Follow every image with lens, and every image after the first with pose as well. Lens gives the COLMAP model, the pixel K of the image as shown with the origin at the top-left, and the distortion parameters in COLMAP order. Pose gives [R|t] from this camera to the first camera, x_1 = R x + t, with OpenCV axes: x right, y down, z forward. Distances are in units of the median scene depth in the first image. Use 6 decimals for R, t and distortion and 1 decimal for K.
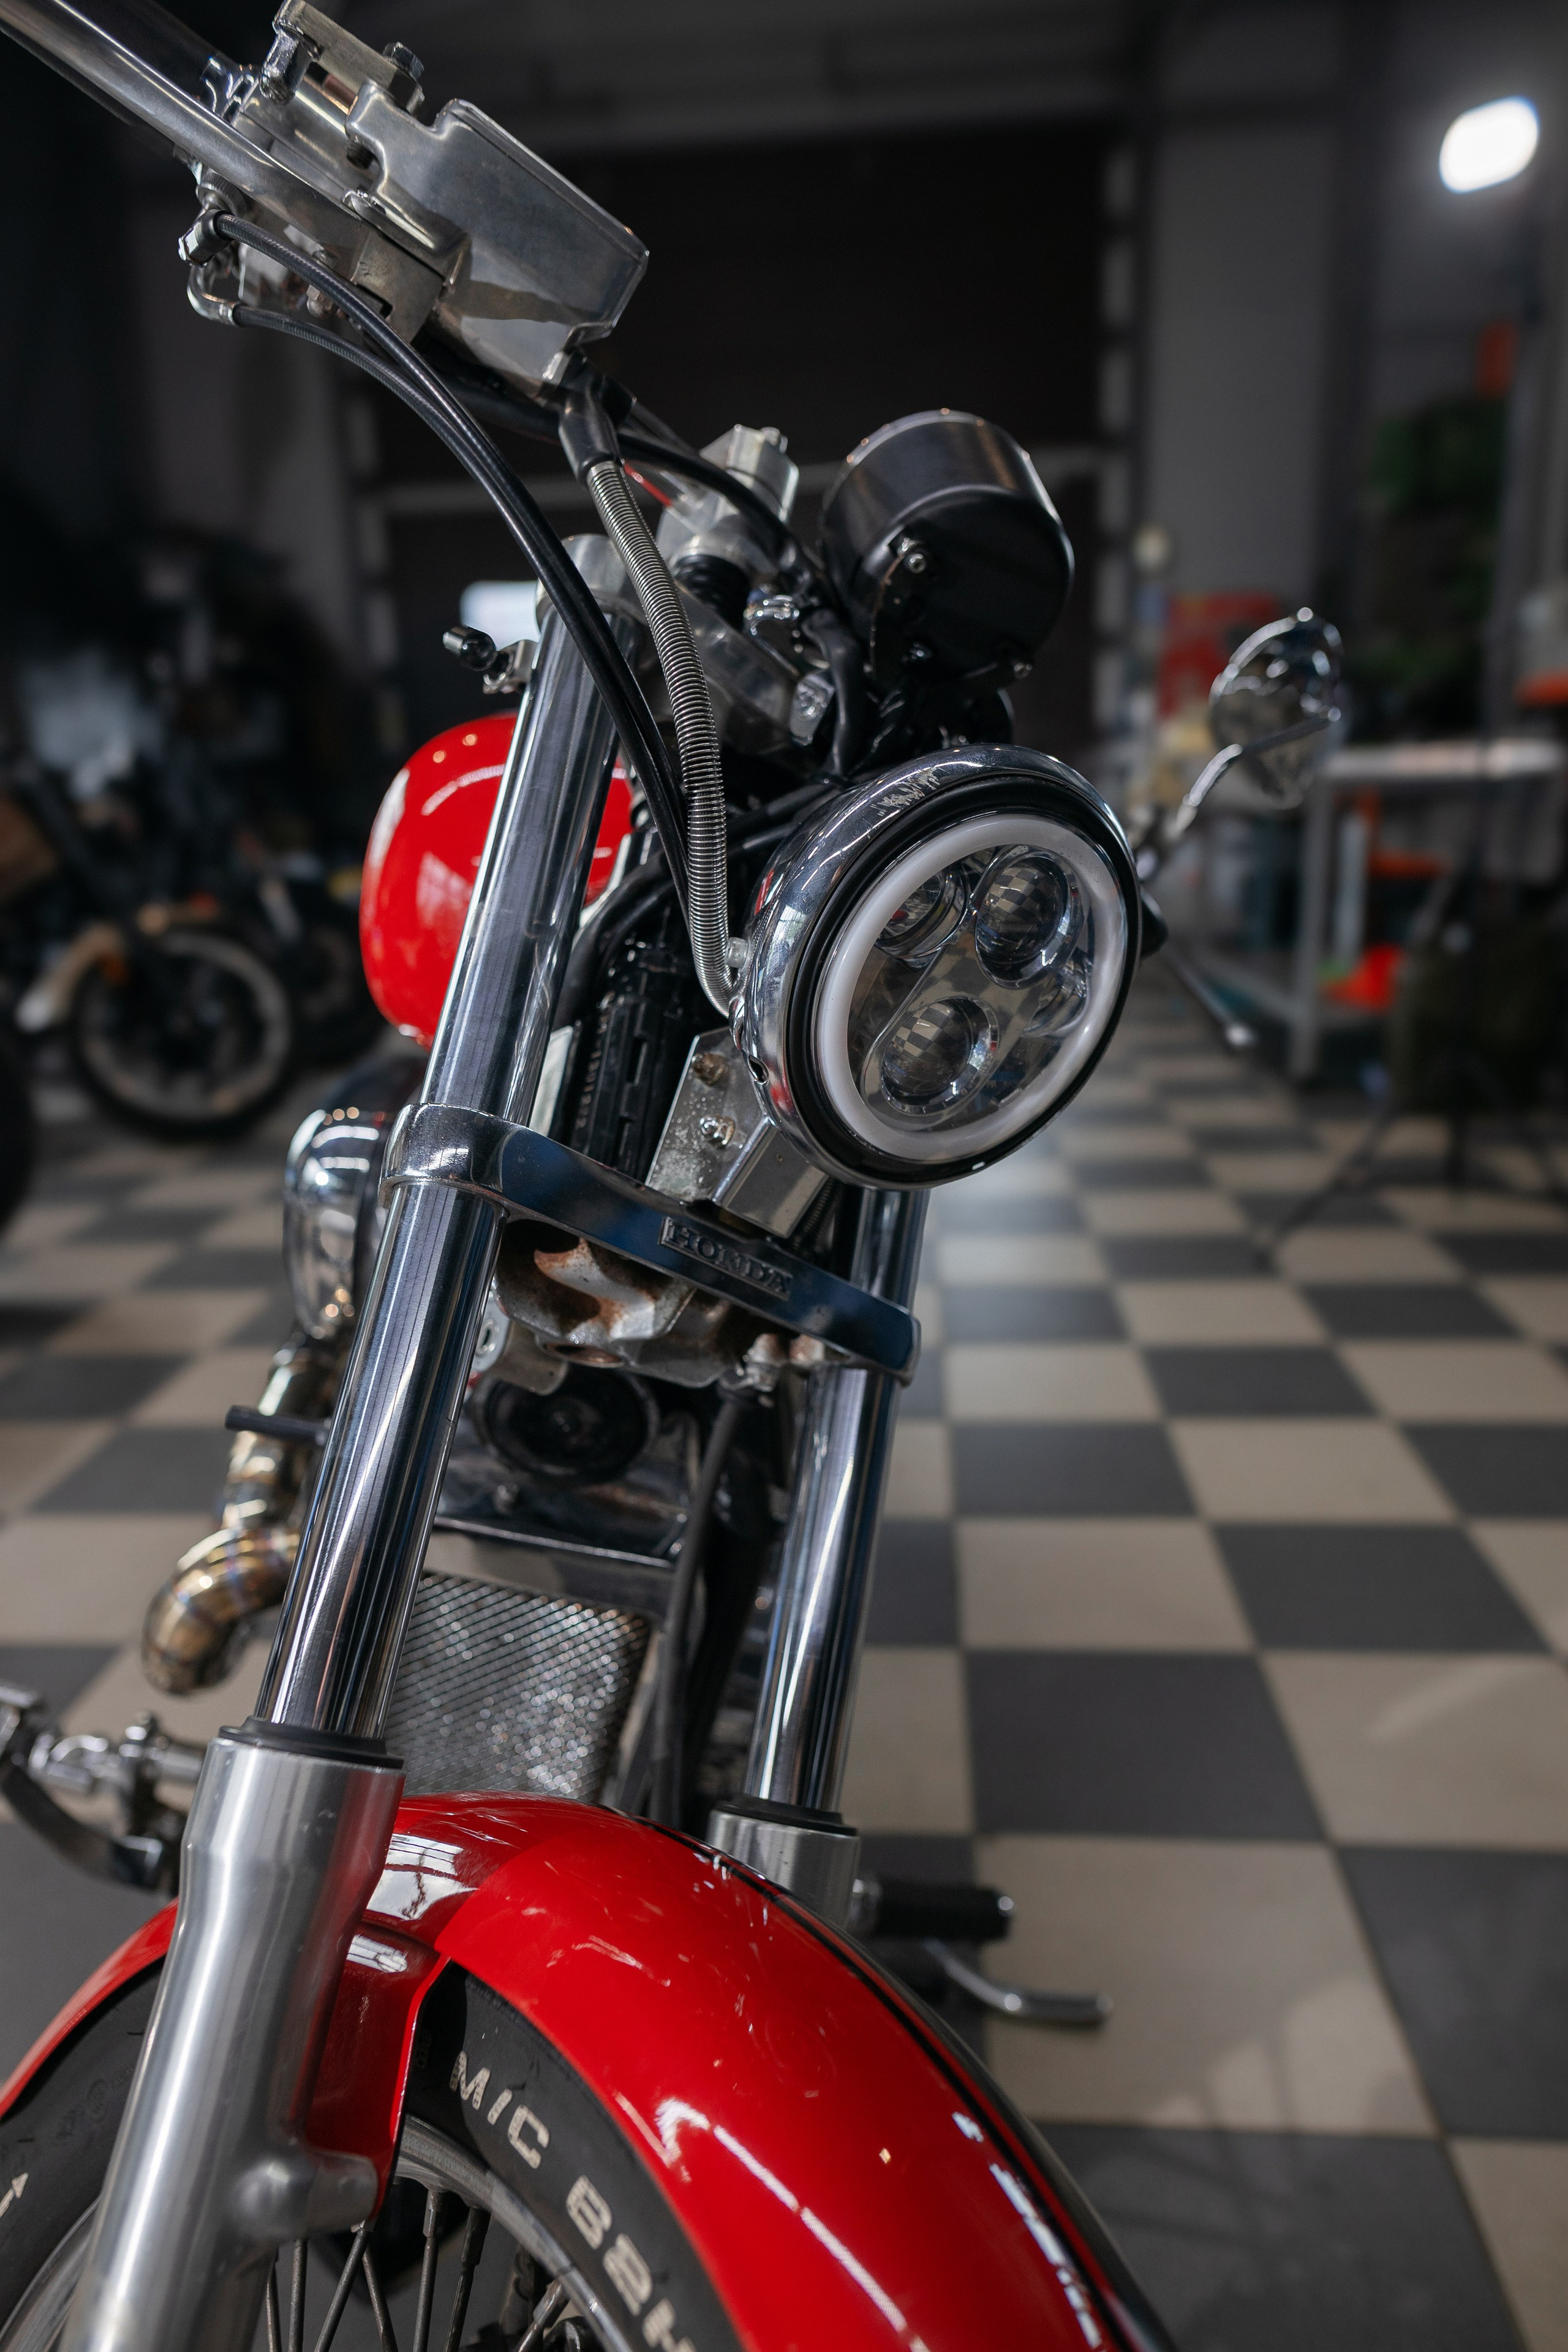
lens RADIAL K [[1635.2, 0, 777.3], [0, 1635.2, 1174.0], [0, 0, 1]] dist [0.030429, -0.002239]
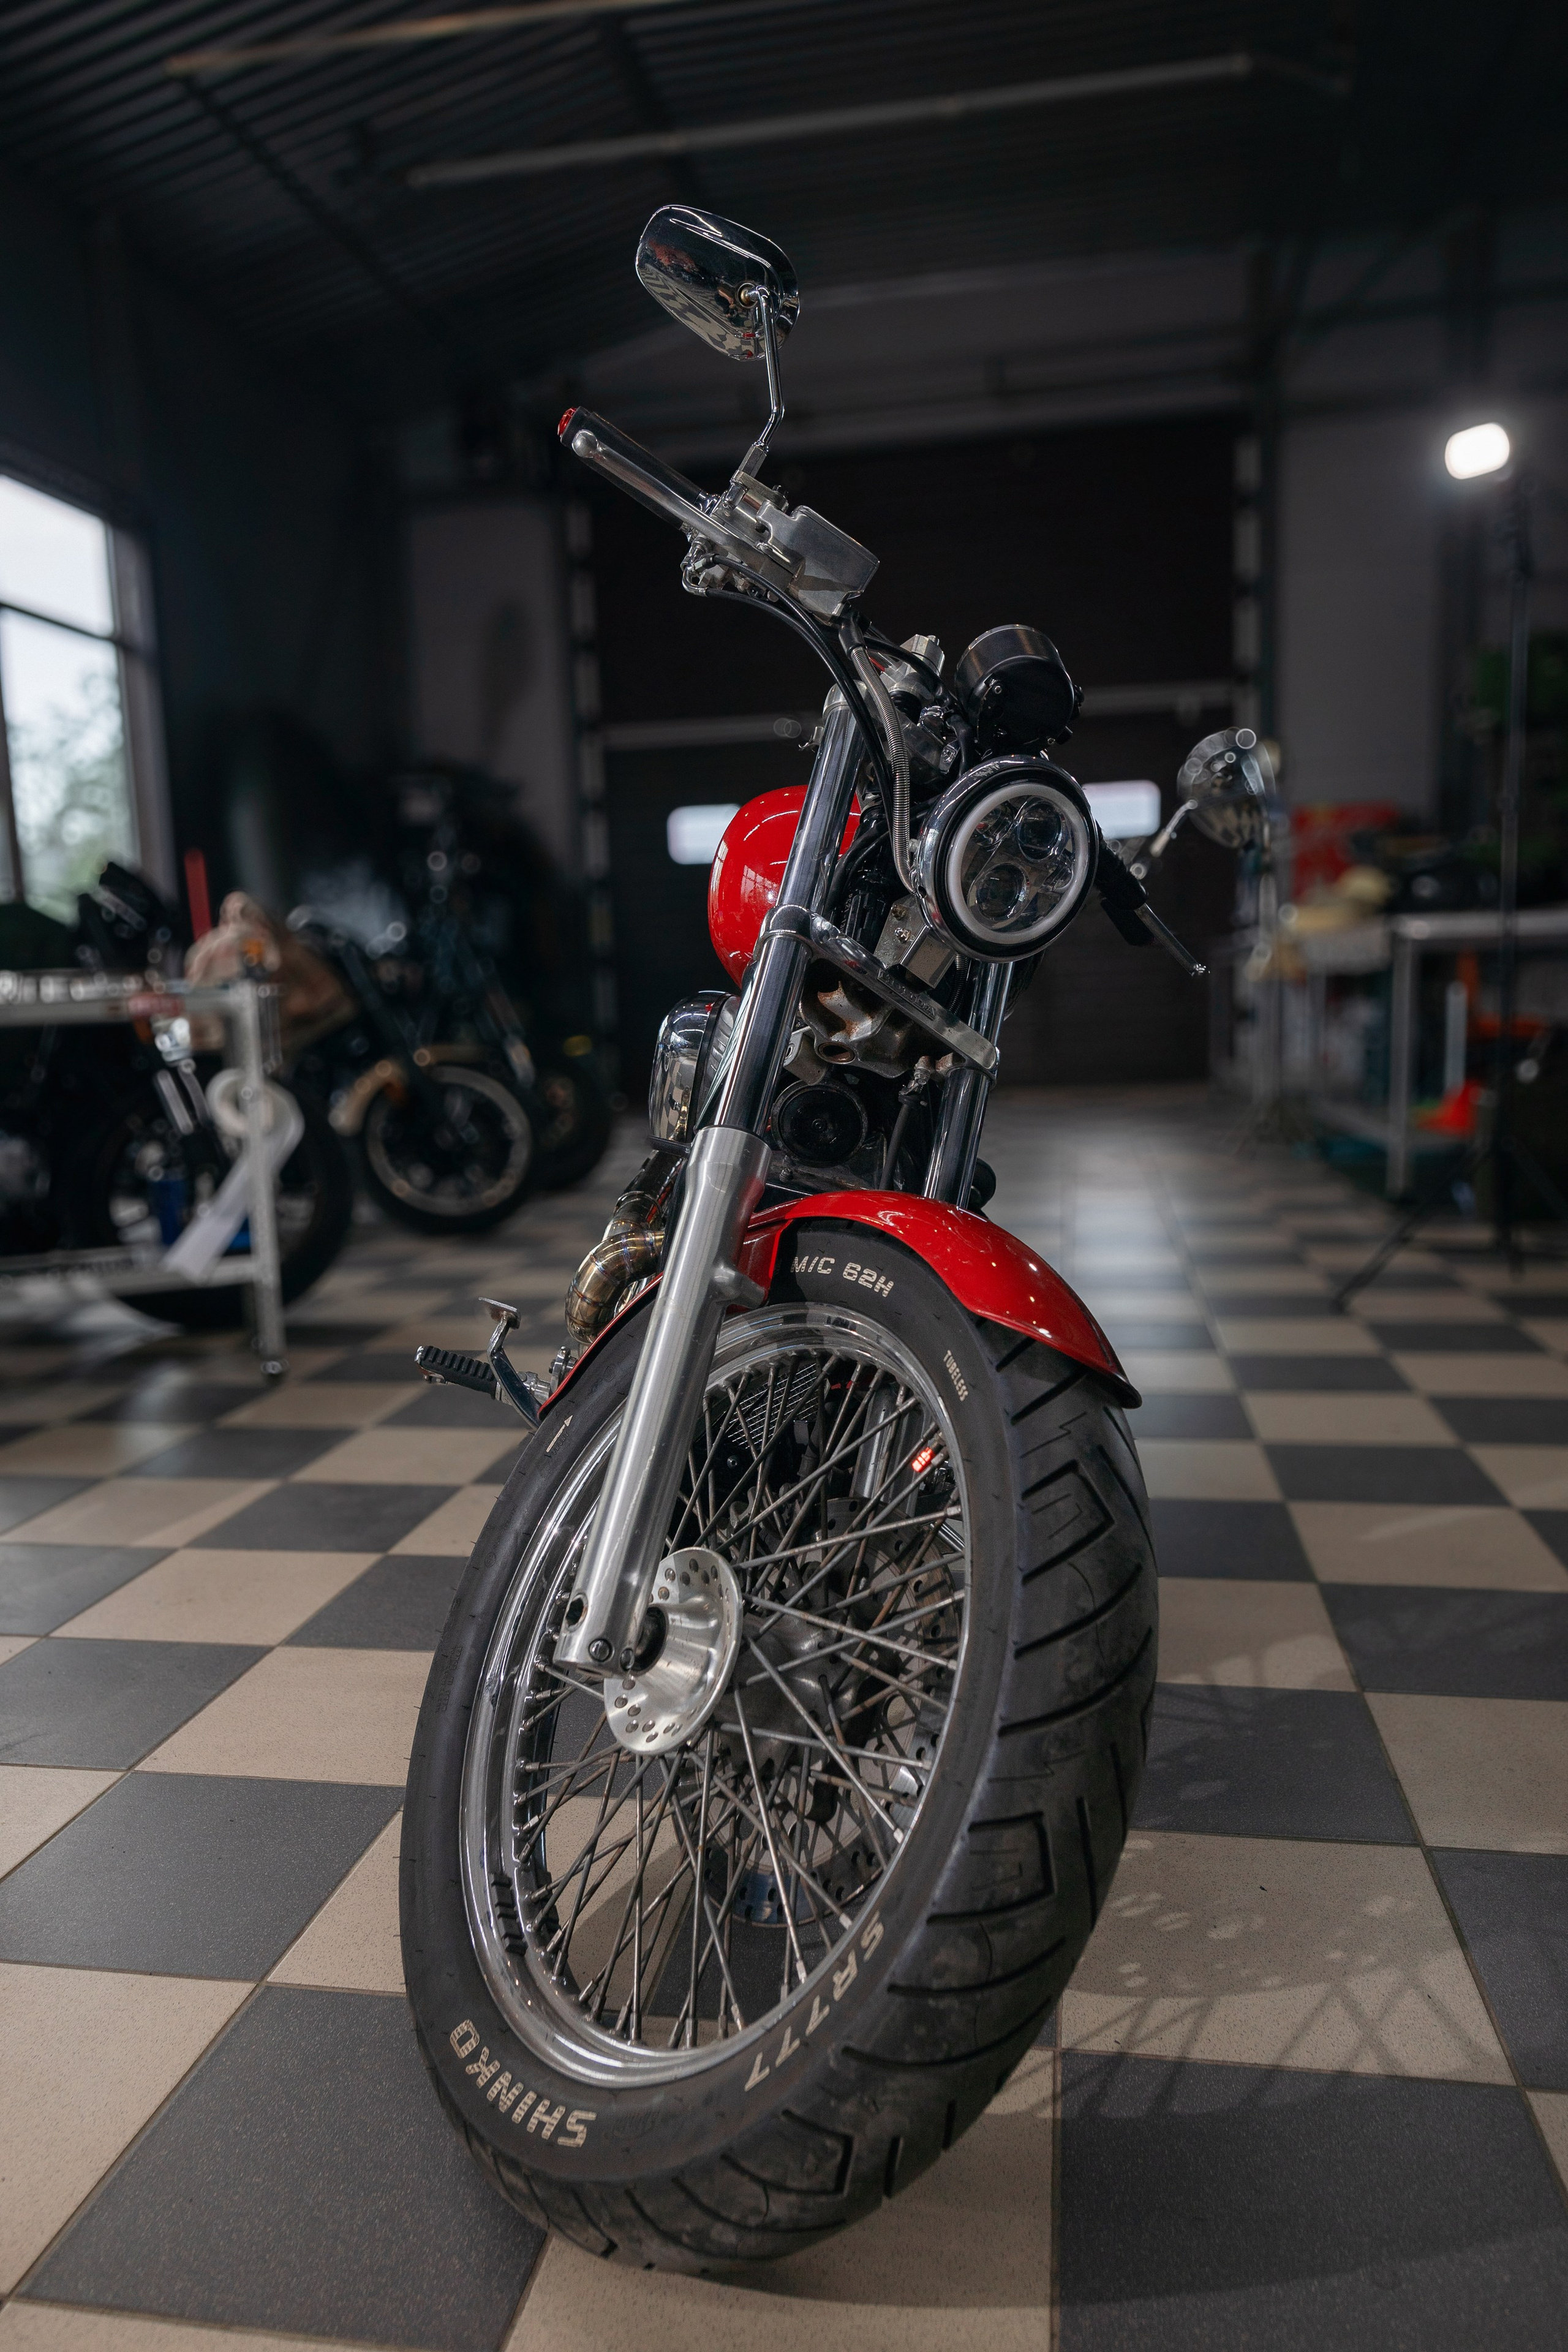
lens RADIAL K [[1635.2, 0, 777.3], [0, 1635.2, 1174.0], [0, 0, 1]] dist [0.030429, -0.002239]
pose [[0.994968, 0.012293, -0.099439, 0.016368], [-0.025370, 0.991014, -0.131333, 0.527038], [0.096931, 0.133195, 0.986338, -1.030363]]
